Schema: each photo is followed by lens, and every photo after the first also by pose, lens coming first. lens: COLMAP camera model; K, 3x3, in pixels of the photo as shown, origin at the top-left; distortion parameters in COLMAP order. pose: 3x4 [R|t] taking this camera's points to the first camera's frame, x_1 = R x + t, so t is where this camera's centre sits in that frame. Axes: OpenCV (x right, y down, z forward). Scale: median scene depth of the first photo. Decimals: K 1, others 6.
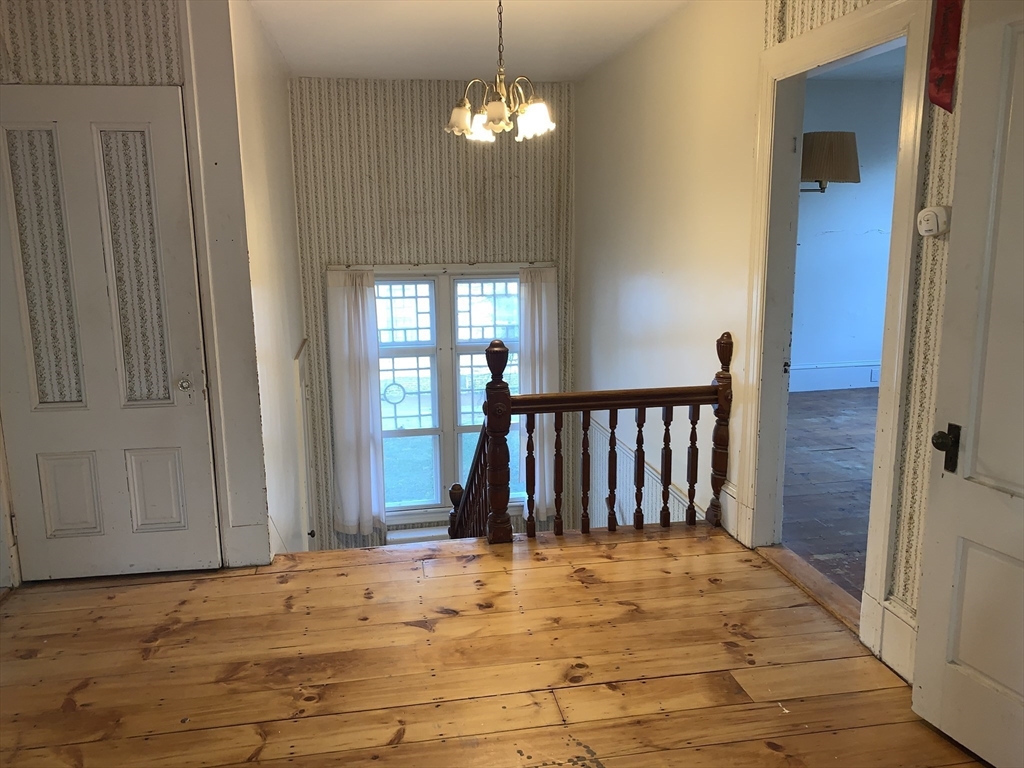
lens RADIAL K [[783.2, 0, 508.2], [0, 783.2, 383.3], [0, 0, 1]] dist [0.047773, -0.066246]
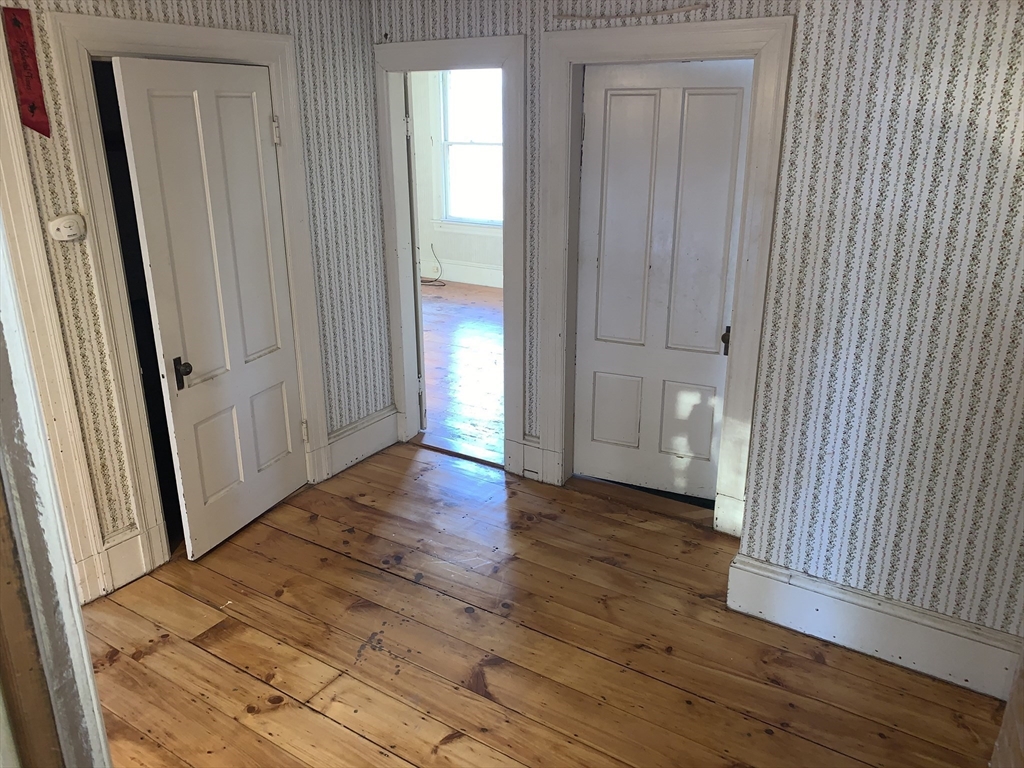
lens RADIAL K [[783.2, 0, 509.1], [0, 783.2, 380.1], [0, 0, 1]] dist [0.047773, -0.066246]
pose [[-0.739243, -0.203163, 0.642063, -0.744379], [0.137895, 0.887543, 0.439605, -0.416114], [-0.659170, 0.413512, -0.628095, 1.348238]]
